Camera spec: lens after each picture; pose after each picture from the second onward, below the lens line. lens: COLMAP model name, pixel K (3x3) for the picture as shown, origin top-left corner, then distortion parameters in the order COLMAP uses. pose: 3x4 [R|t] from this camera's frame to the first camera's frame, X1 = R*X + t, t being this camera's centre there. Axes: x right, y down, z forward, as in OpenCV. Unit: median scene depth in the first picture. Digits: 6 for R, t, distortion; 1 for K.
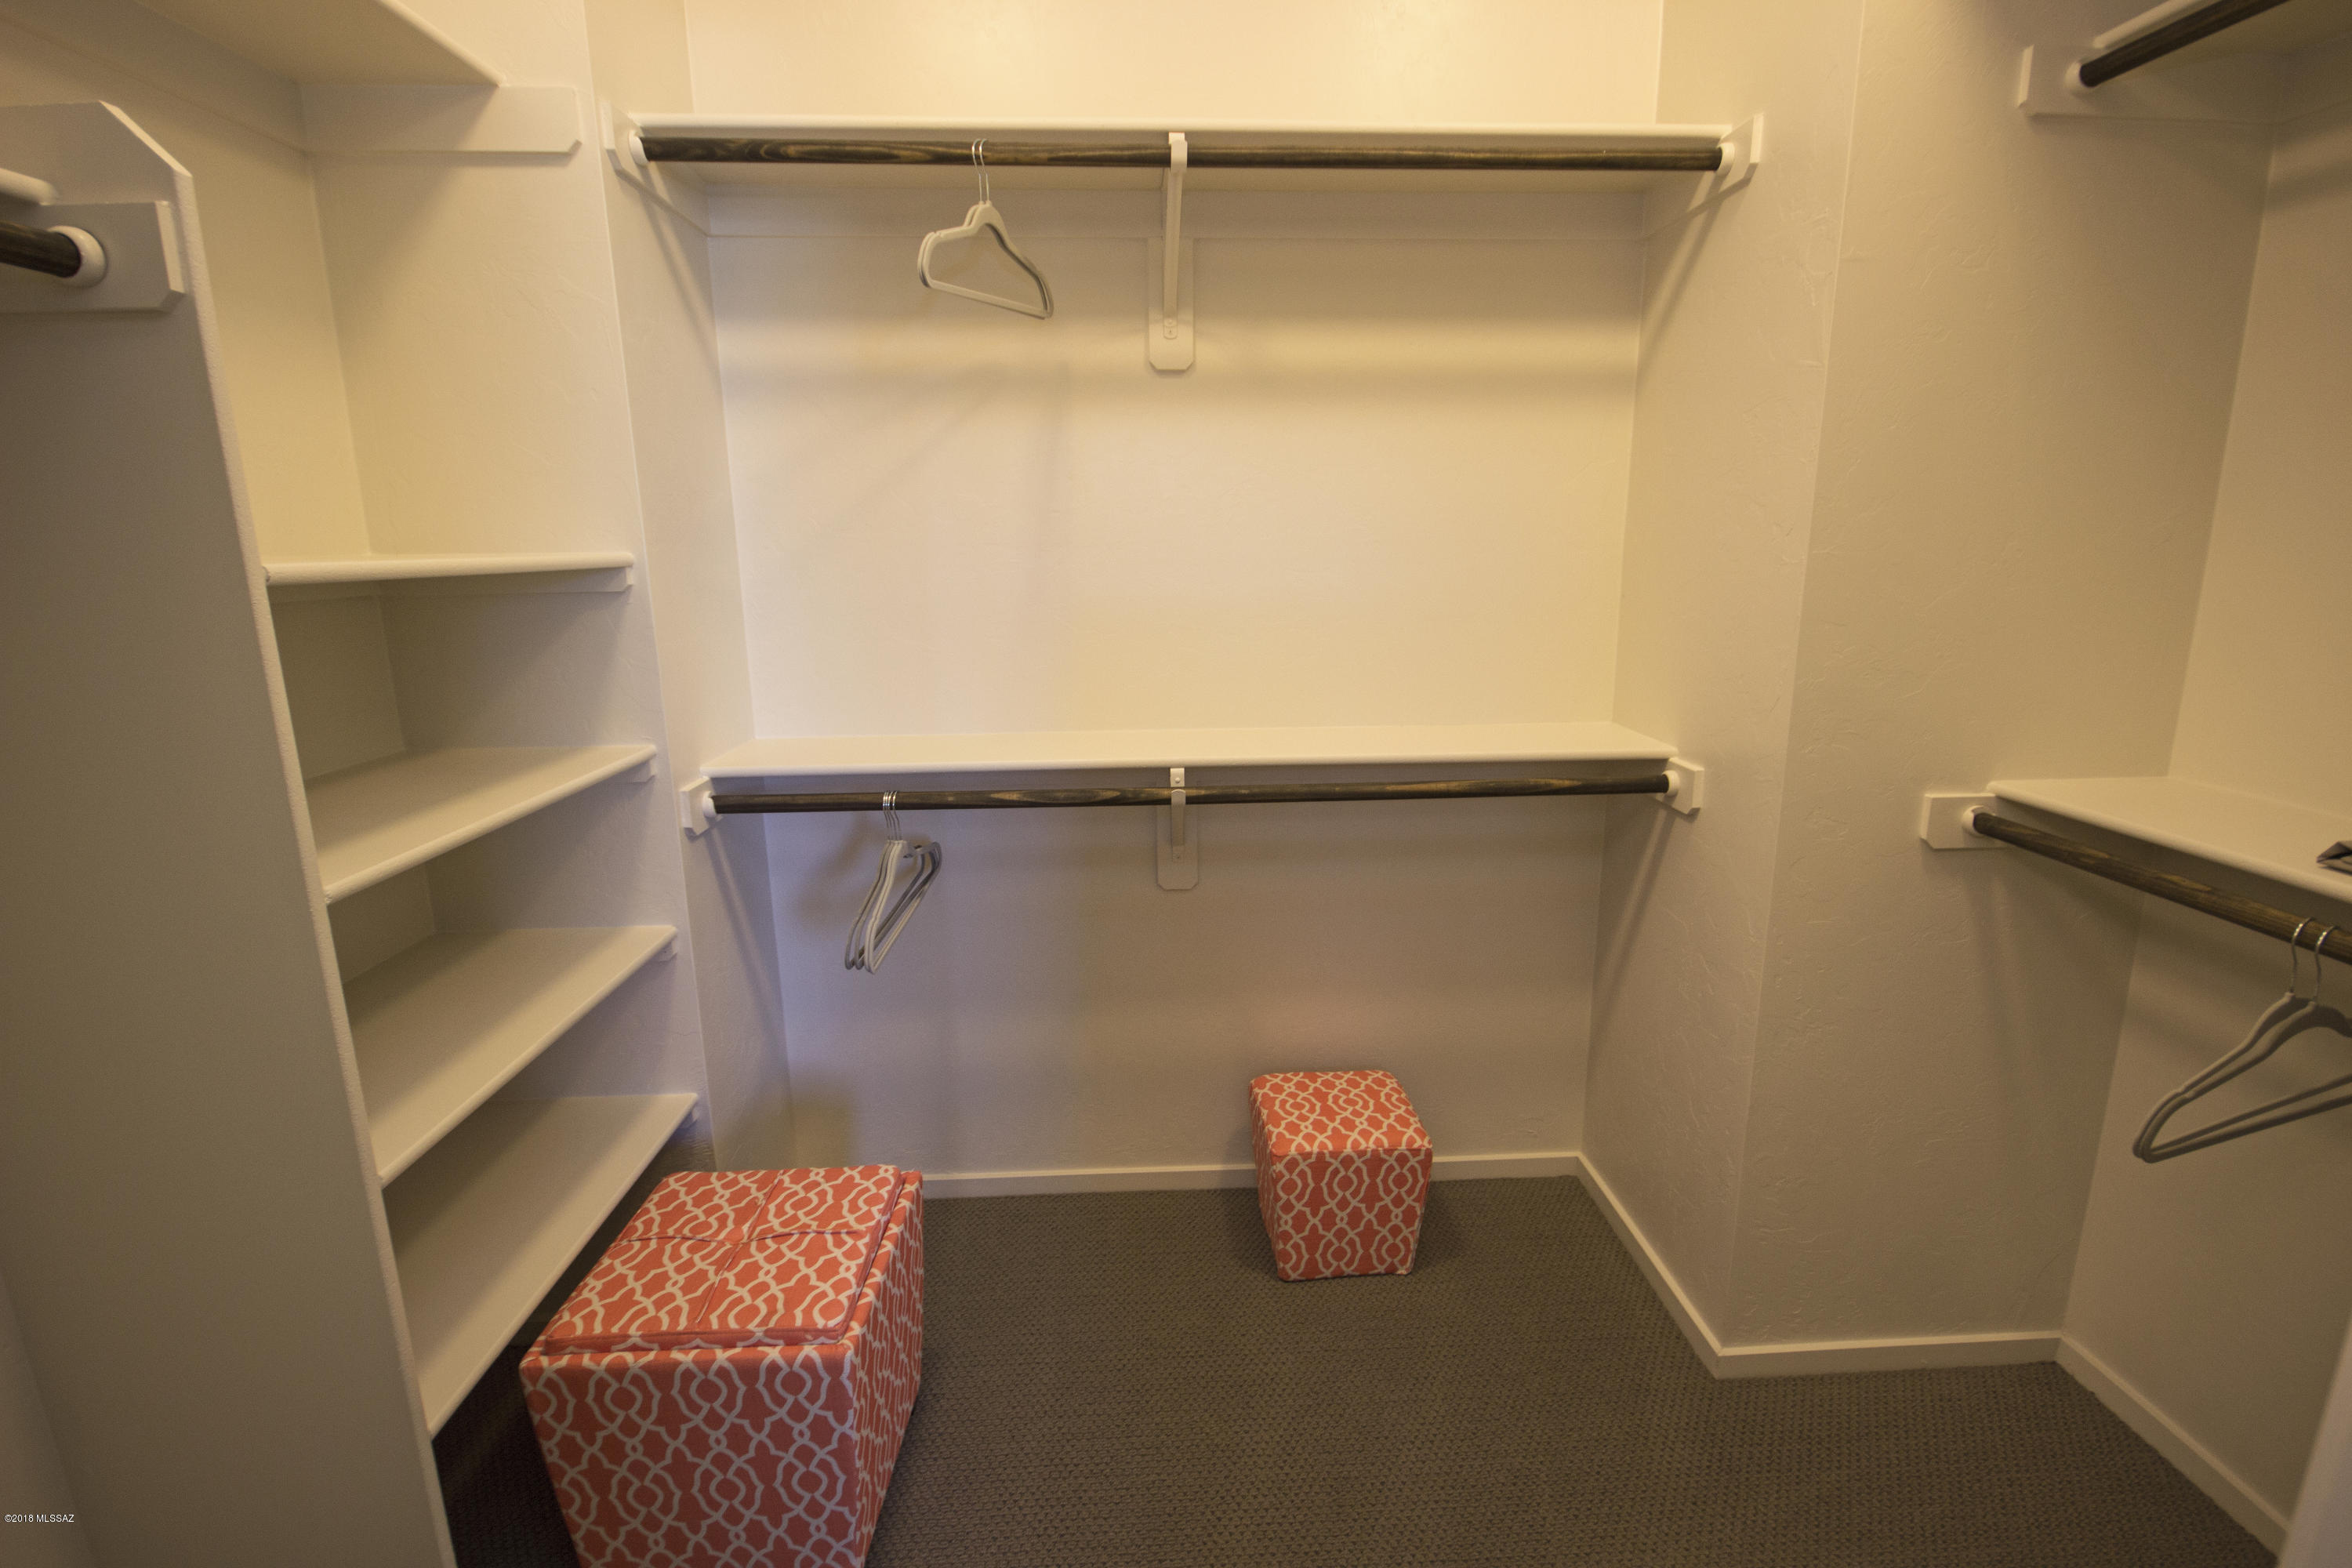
lens RADIAL K [[1197.6, 0, 1186.0], [0, 1197.6, 785.2], [0, 0, 1]] dist [-0.002112, 0.001717]
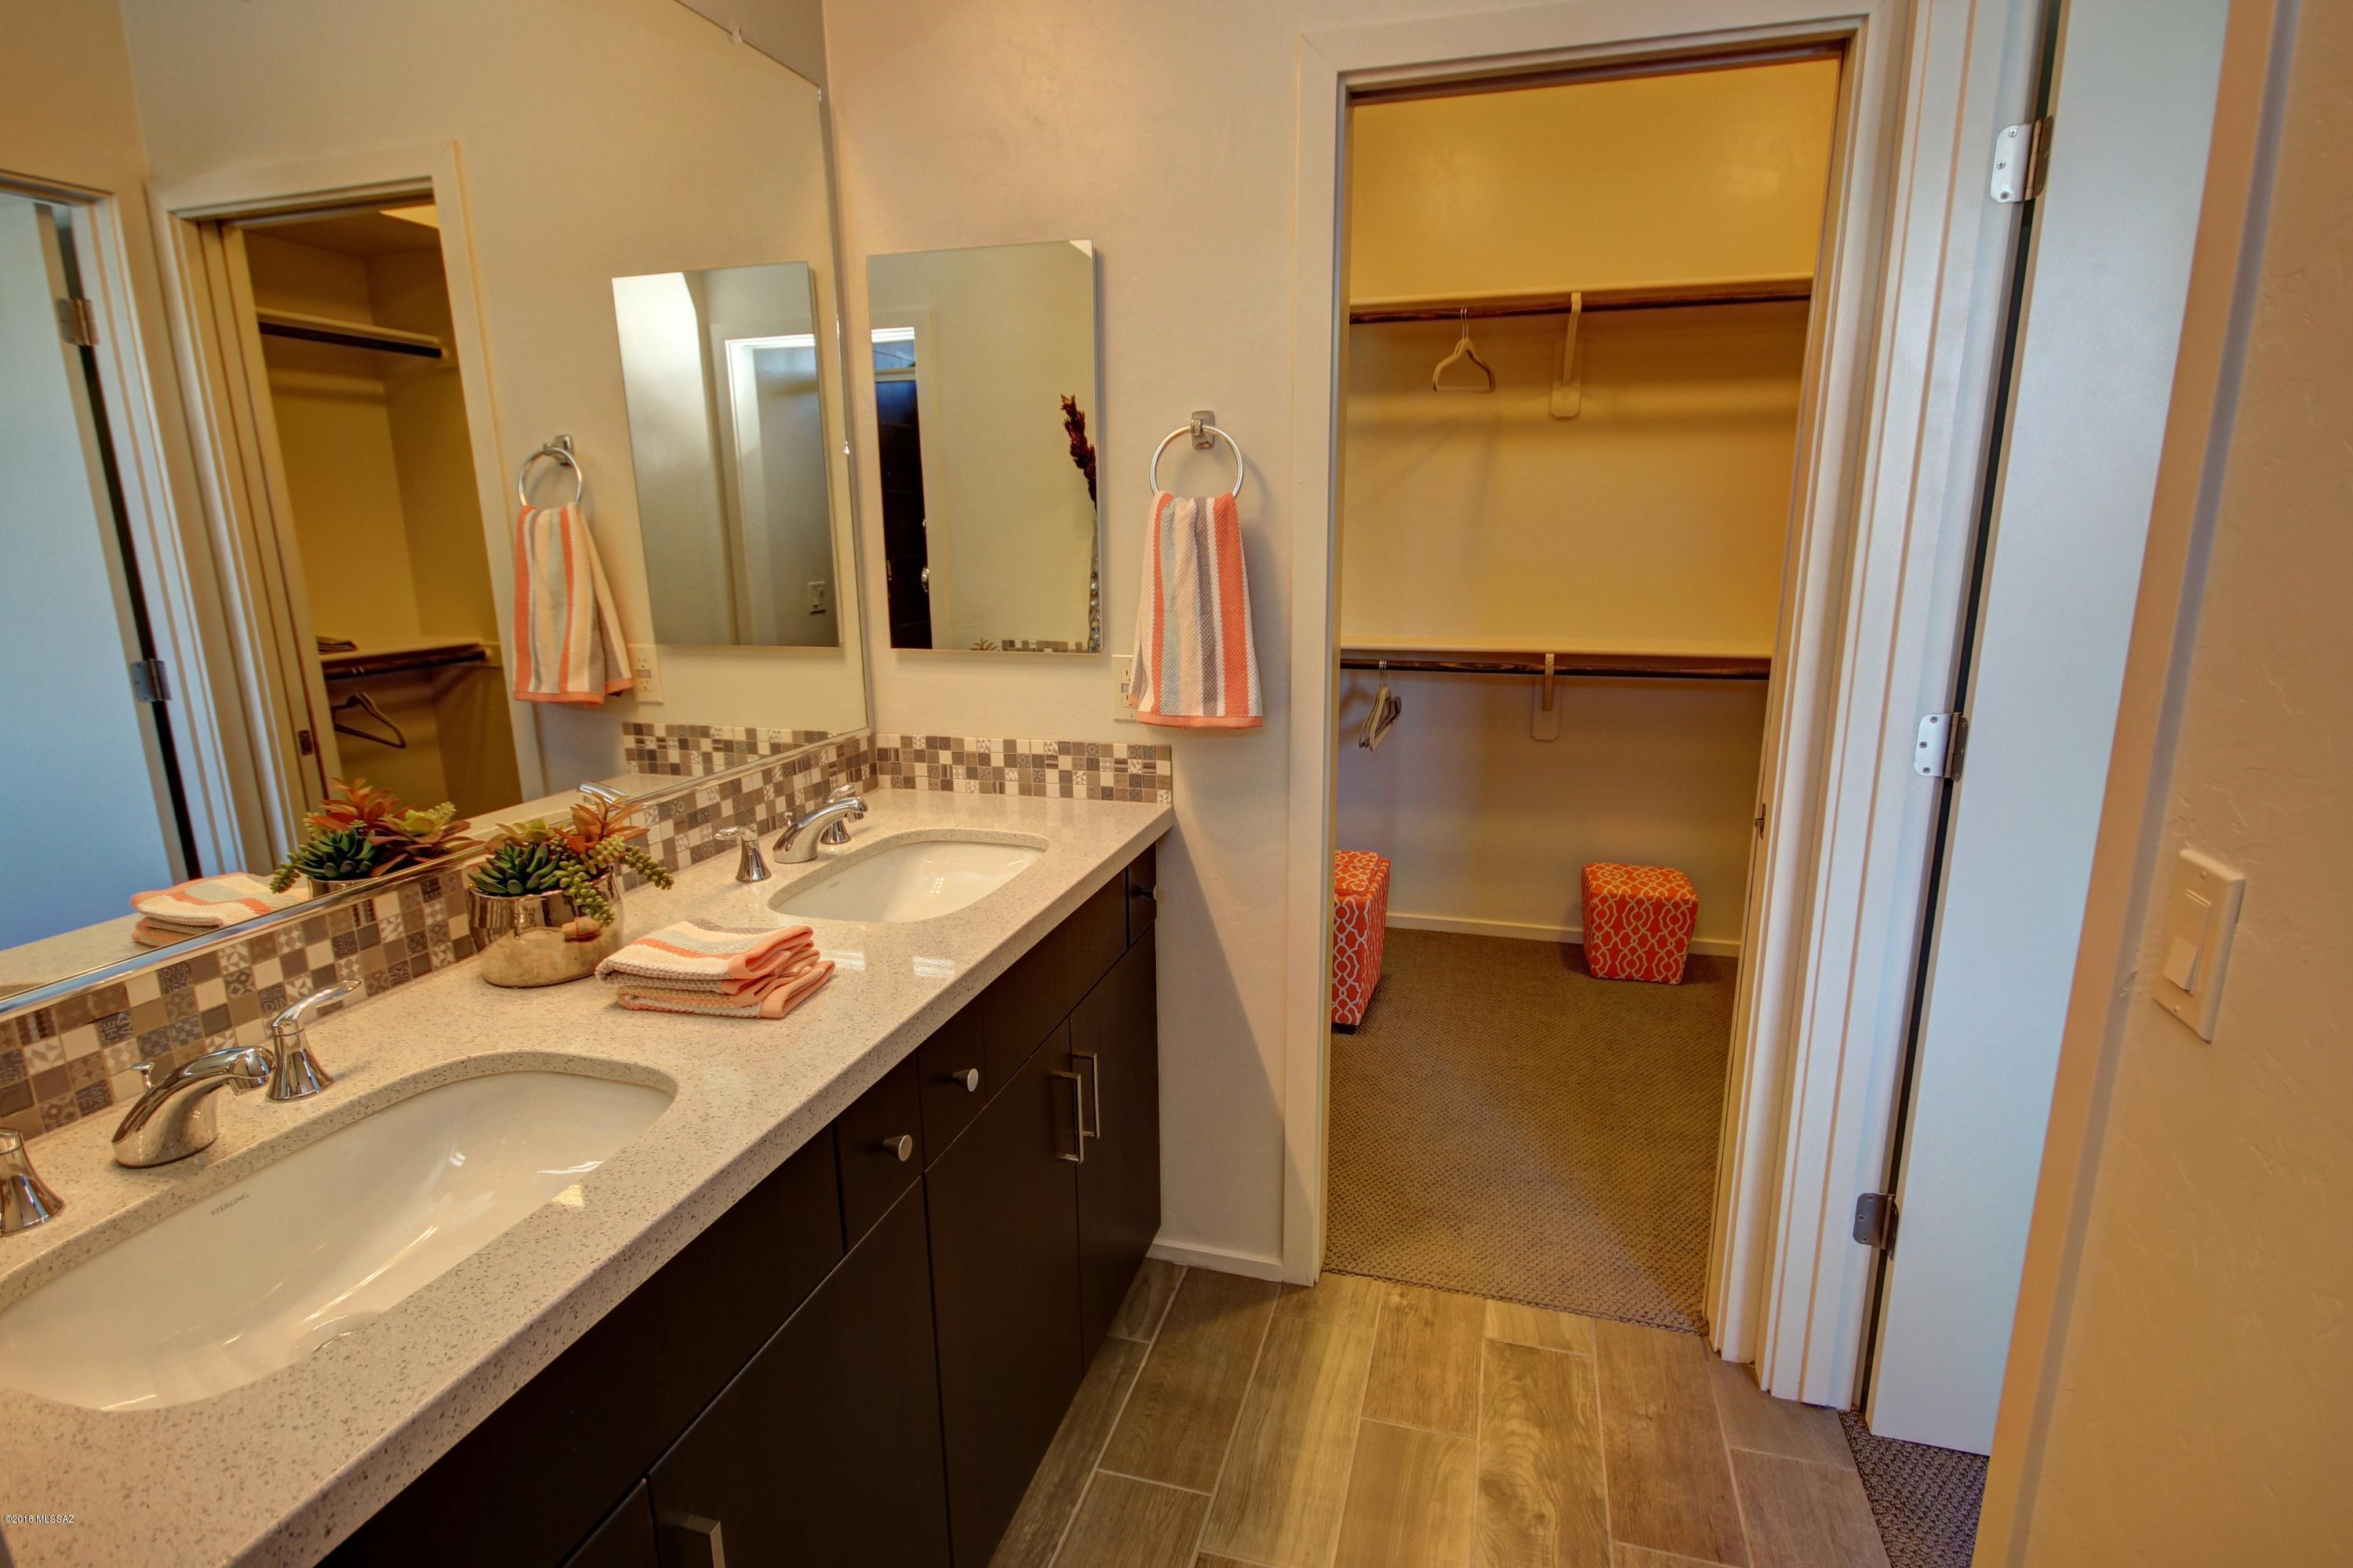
lens RADIAL K [[1198.2, 0, 1177.3], [0, 1198.2, 795.3], [0, 0, 1]] dist [-0.002112, 0.001717]
pose [[0.950111, 0.072997, -0.303251, 0.019659], [-0.066246, 0.997274, 0.032504, 0.157721], [0.304797, -0.010793, 0.952356, -0.753872]]
